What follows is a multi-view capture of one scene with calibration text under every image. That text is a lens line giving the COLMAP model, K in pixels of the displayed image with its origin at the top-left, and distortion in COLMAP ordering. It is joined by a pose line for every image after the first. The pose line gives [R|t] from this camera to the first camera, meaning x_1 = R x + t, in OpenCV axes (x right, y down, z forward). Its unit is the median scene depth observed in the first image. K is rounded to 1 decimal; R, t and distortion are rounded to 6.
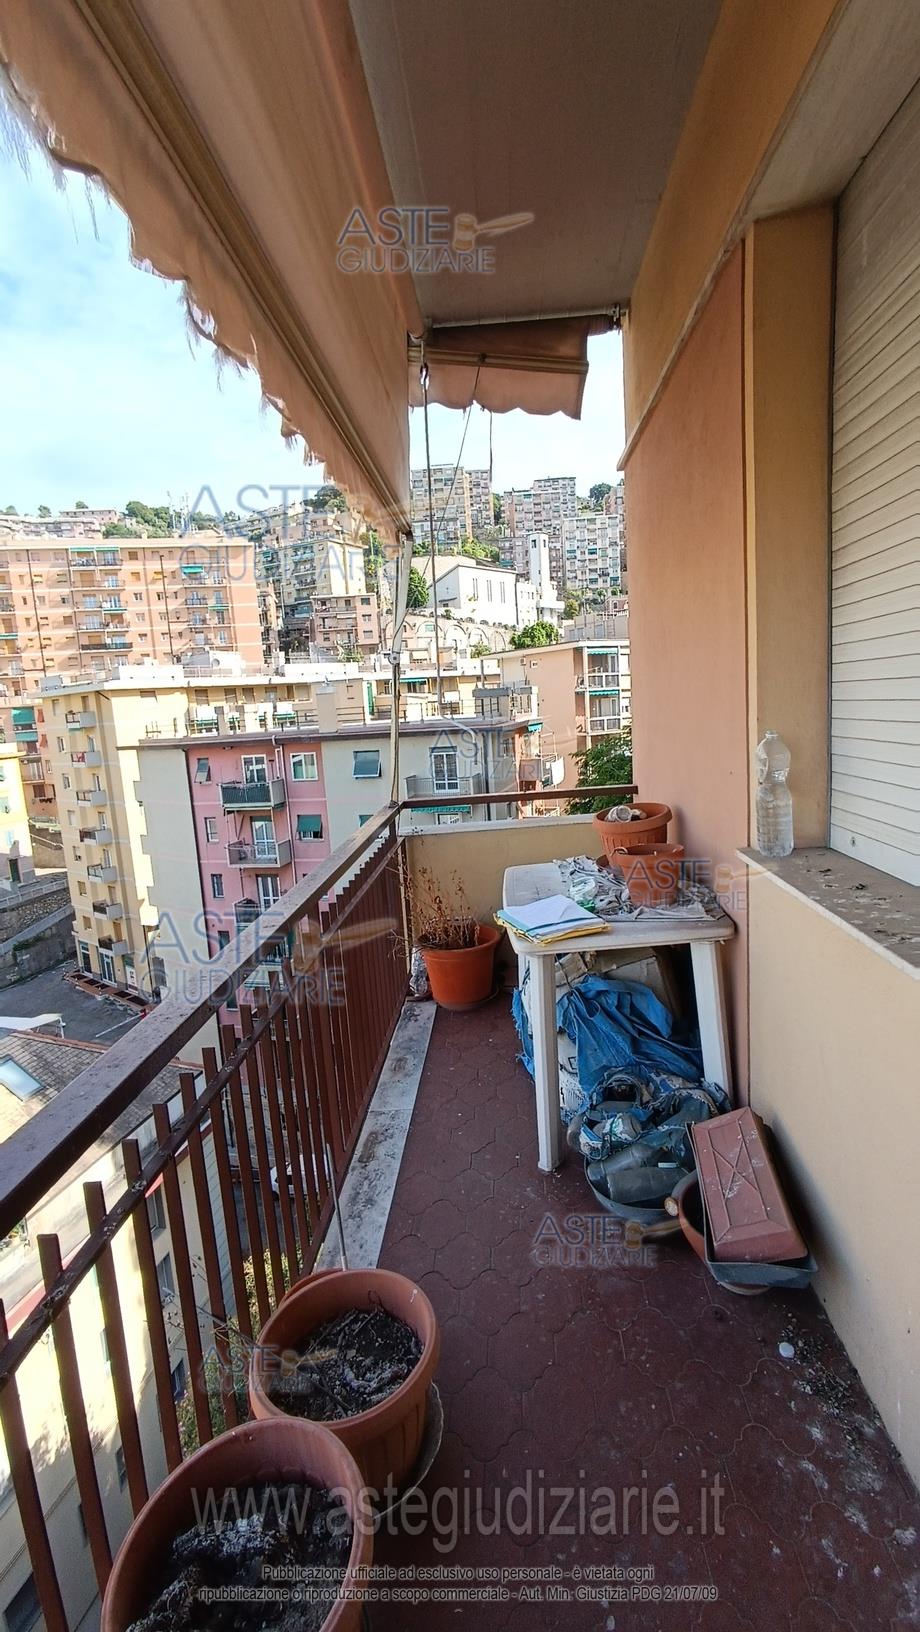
lens RADIAL K [[810.4, 0, 424.2], [0, 810.4, 829.2], [0, 0, 1]] dist [-0.026230, 0.000158]
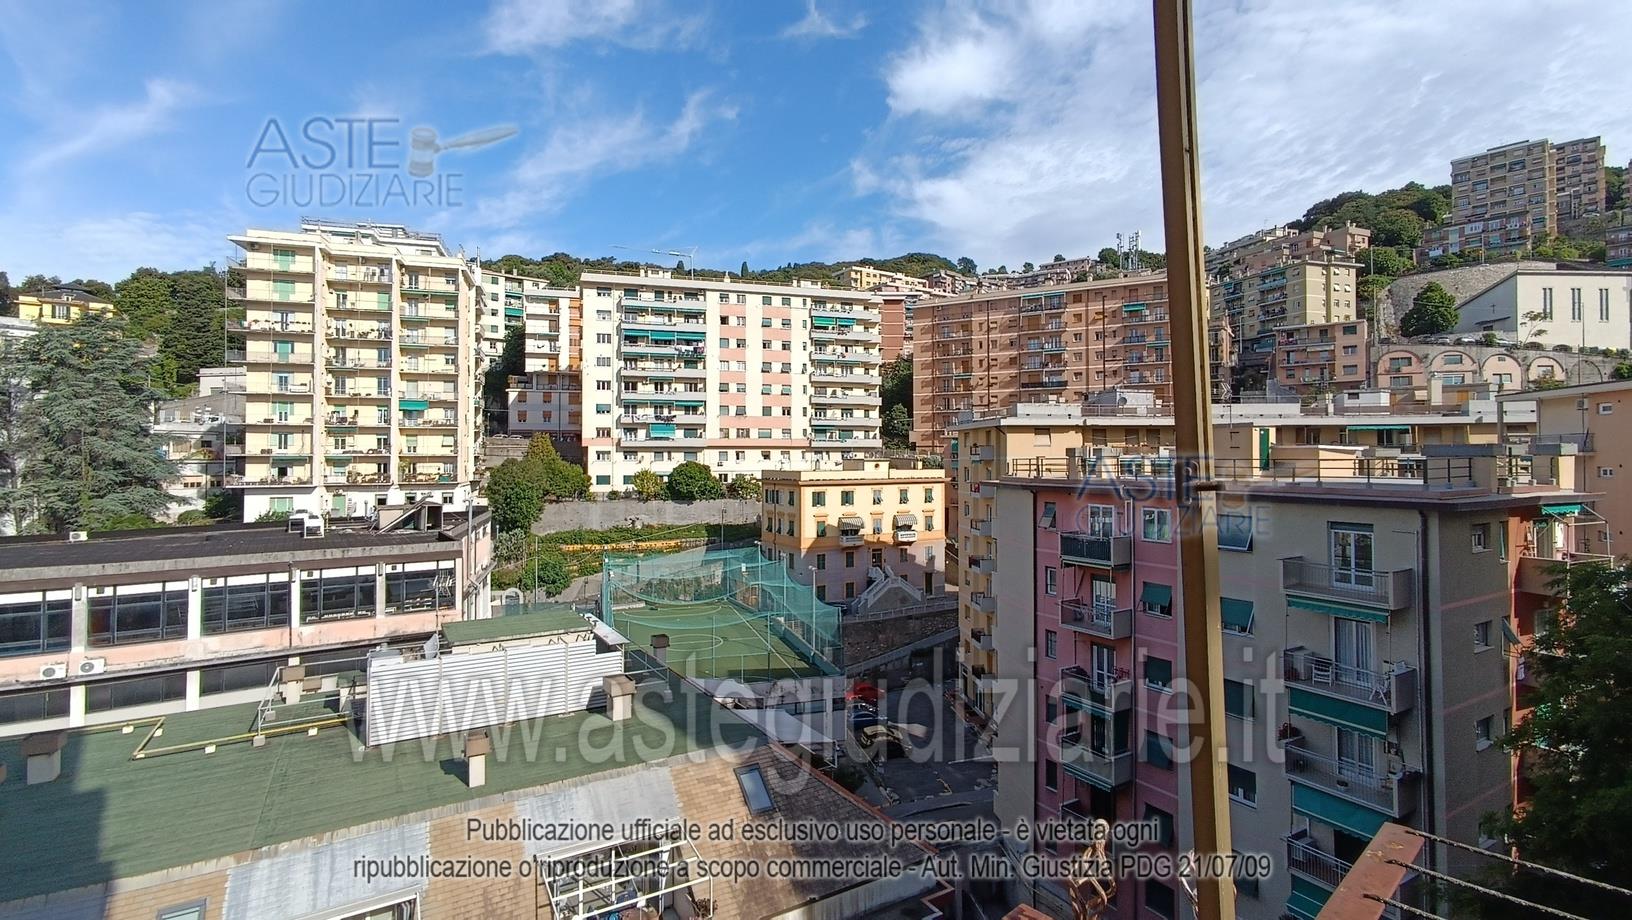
lens RADIAL K [[746.6, 0, 812.9], [0, 746.6, 448.7], [0, 0, 1]] dist [-0.040481, 0.040577]
pose [[0.707066, 0.054786, -0.705022, 0.081757], [-0.150923, 0.985714, -0.074763, -0.026961], [0.690855, 0.159266, 0.705233, 0.122689]]
